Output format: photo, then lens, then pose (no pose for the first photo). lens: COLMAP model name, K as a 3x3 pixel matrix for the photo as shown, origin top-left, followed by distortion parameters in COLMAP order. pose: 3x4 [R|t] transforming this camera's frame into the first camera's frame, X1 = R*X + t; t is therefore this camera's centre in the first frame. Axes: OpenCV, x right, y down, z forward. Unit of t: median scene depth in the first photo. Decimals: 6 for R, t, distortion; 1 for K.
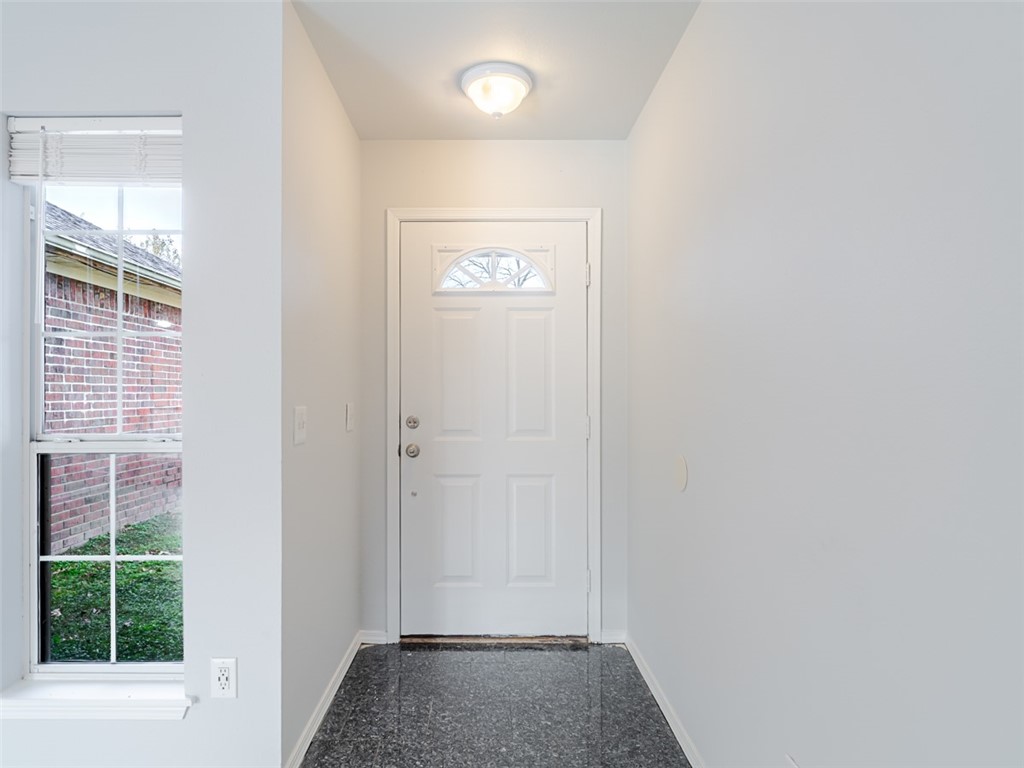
lens RADIAL K [[595.1, 0, 480.0], [0, 595.1, 397.5], [0, 0, 1]] dist [-0.005586, -0.001086]
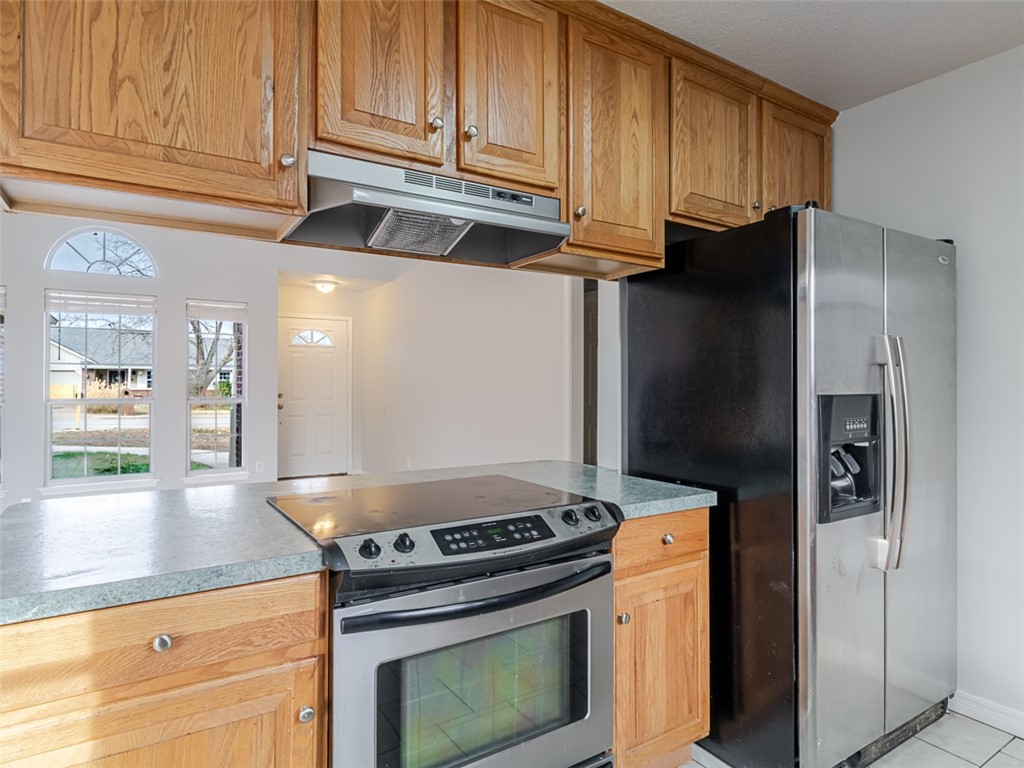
lens RADIAL K [[595.1, 0, 509.6], [0, 595.1, 380.2], [0, 0, 1]] dist [-0.005586, -0.001086]
pose [[0.832375, 0.007923, 0.554156, -0.712743], [-0.006477, 0.999969, -0.004569, -0.018724], [-0.554175, 0.000214, 0.832400, -1.687337]]
